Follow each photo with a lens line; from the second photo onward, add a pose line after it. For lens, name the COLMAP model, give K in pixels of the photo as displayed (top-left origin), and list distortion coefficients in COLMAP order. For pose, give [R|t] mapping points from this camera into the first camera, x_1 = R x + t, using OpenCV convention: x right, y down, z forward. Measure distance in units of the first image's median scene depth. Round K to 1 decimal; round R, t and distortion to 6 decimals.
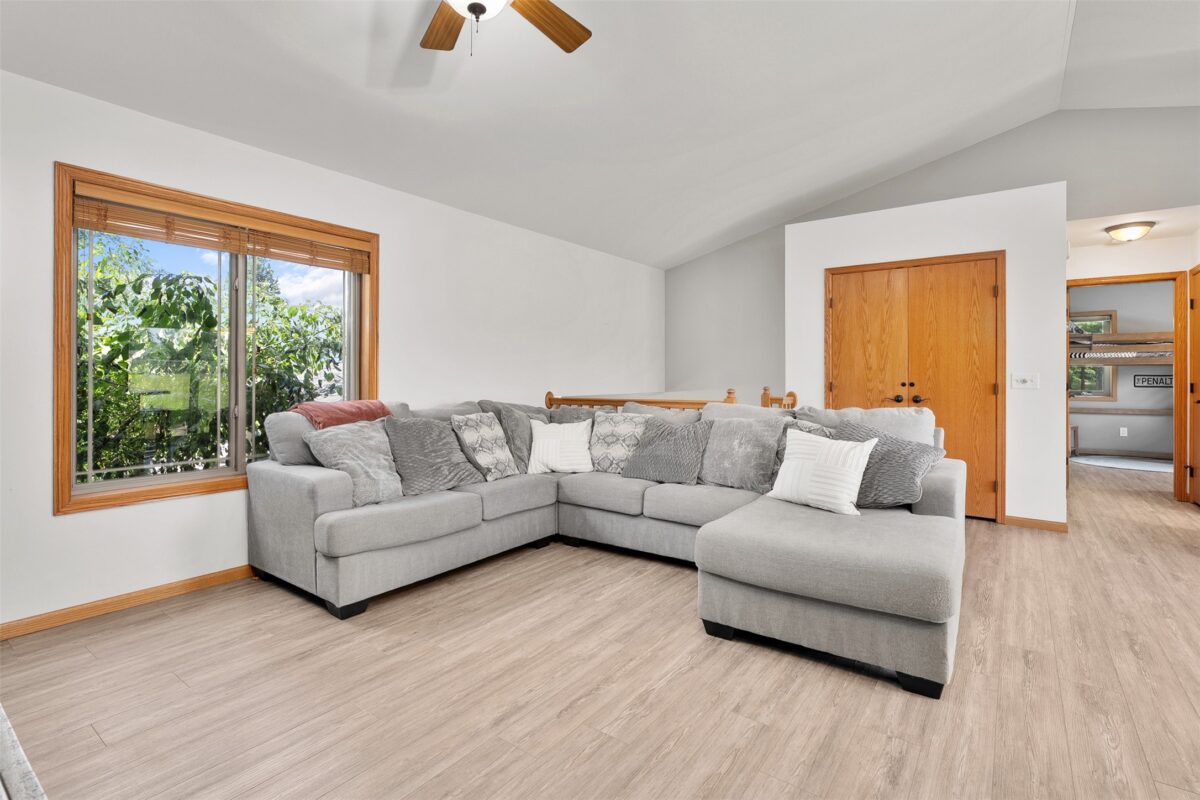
lens RADIAL K [[564.0, 0, 600.1], [0, 564.0, 373.4], [0, 0, 1]] dist [0.000448, 0.000278]
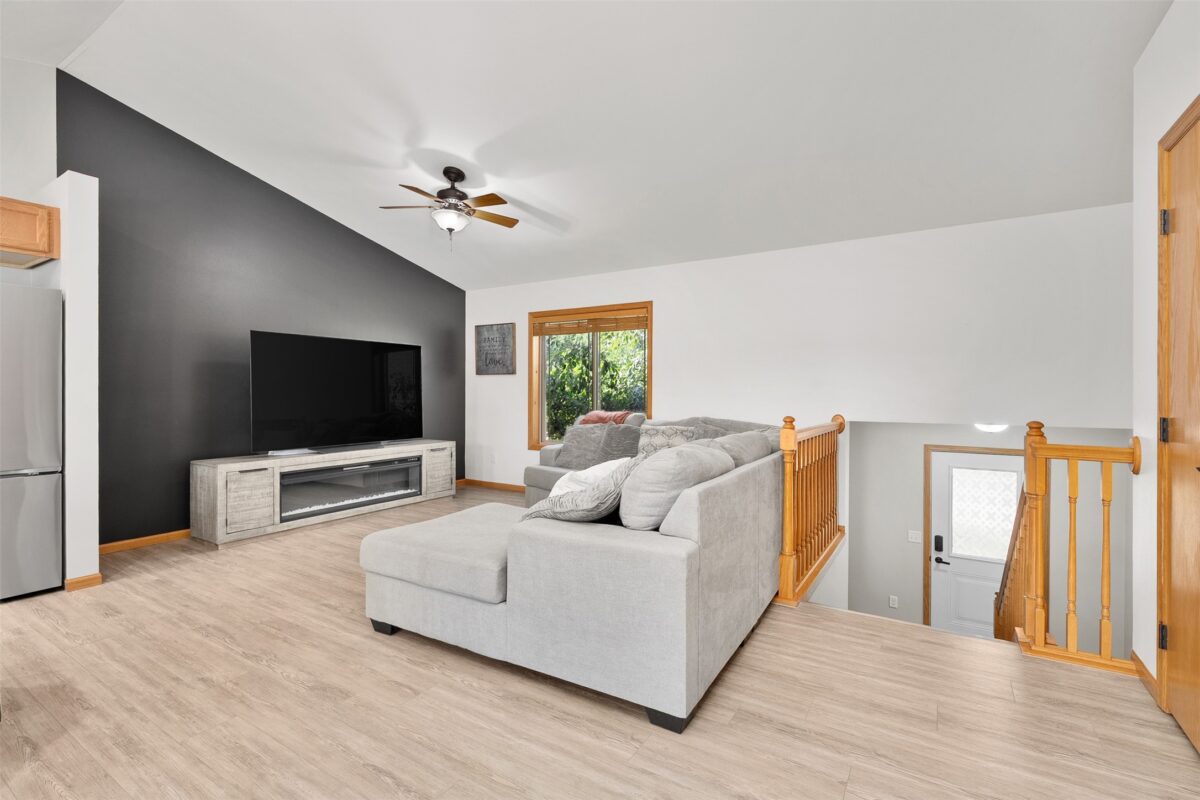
lens RADIAL K [[547.9, 0, 597.5], [0, 547.9, 391.8], [0, 0, 1]] dist [-0.002249, 0.000061]
pose [[0.070679, -0.001529, -0.997498, 1.042901], [0.003190, 0.999994, -0.001307, -0.006339], [0.997494, -0.003090, 0.070683, 0.761413]]
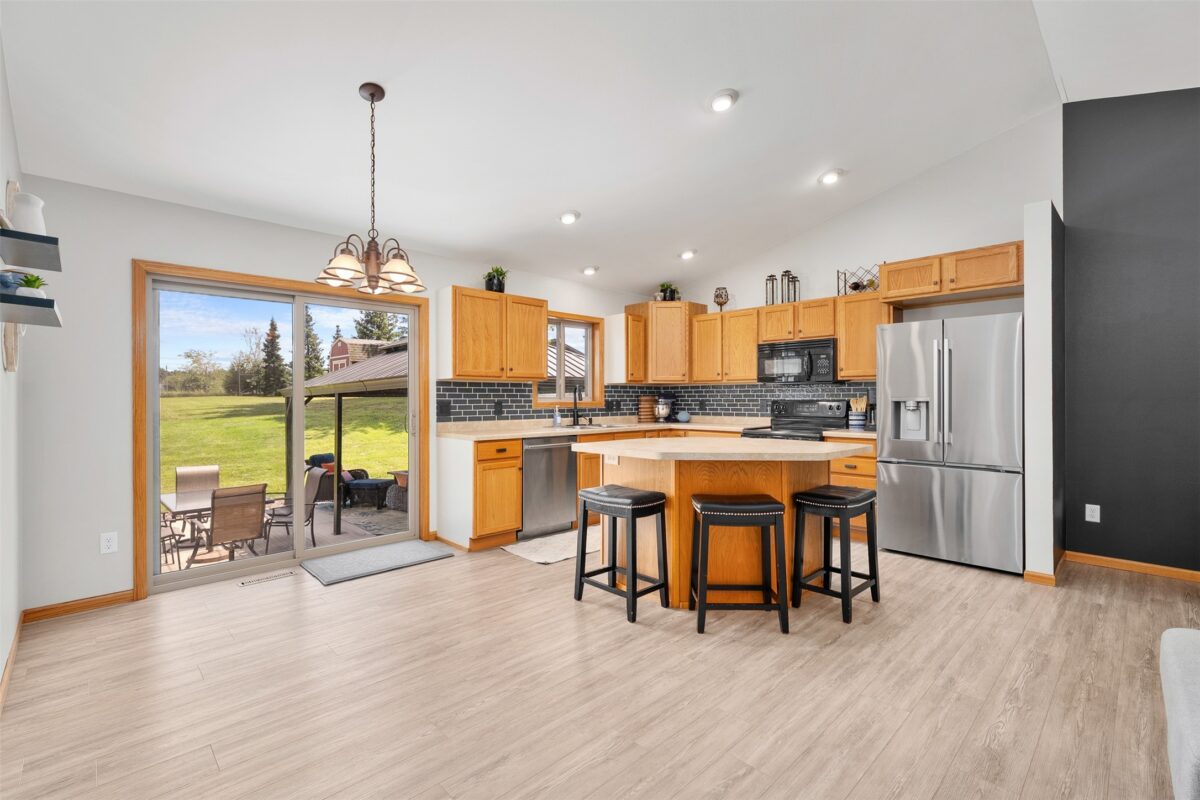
lens RADIAL K [[531.6, 0, 595.5], [0, 531.6, 397.6], [0, 0, 1]] dist [-0.001364, -0.000106]
pose [[-0.985483, -0.001082, 0.169772, 0.717520], [-0.002058, 0.999982, -0.005570, -0.011220], [-0.169763, -0.005838, -0.985468, 1.036411]]
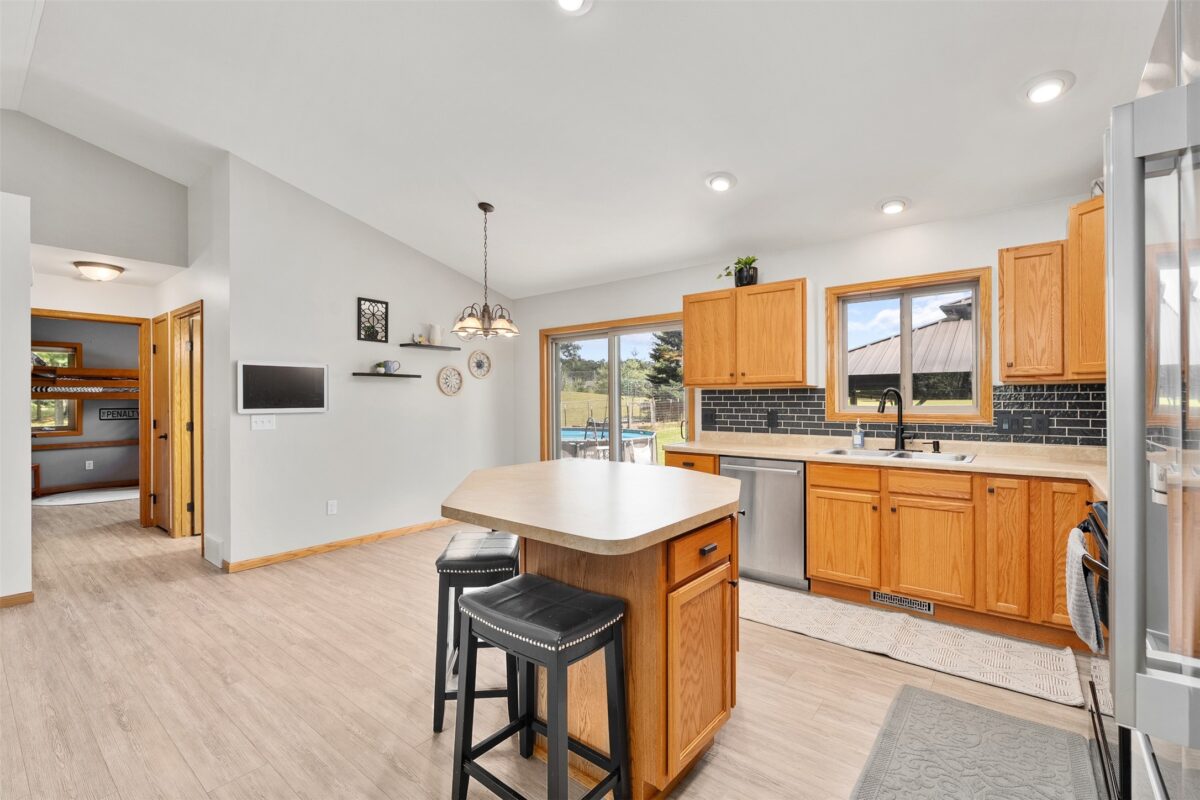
lens RADIAL K [[526.4, 0, 596.6], [0, 526.4, 399.3], [0, 0, 1]] dist [-0.000009, 0.000220]
pose [[0.047787, -0.003531, 0.998851, 0.061437], [-0.000465, 0.999994, 0.003558, -0.036908], [-0.998857, -0.000635, 0.047786, 0.097988]]
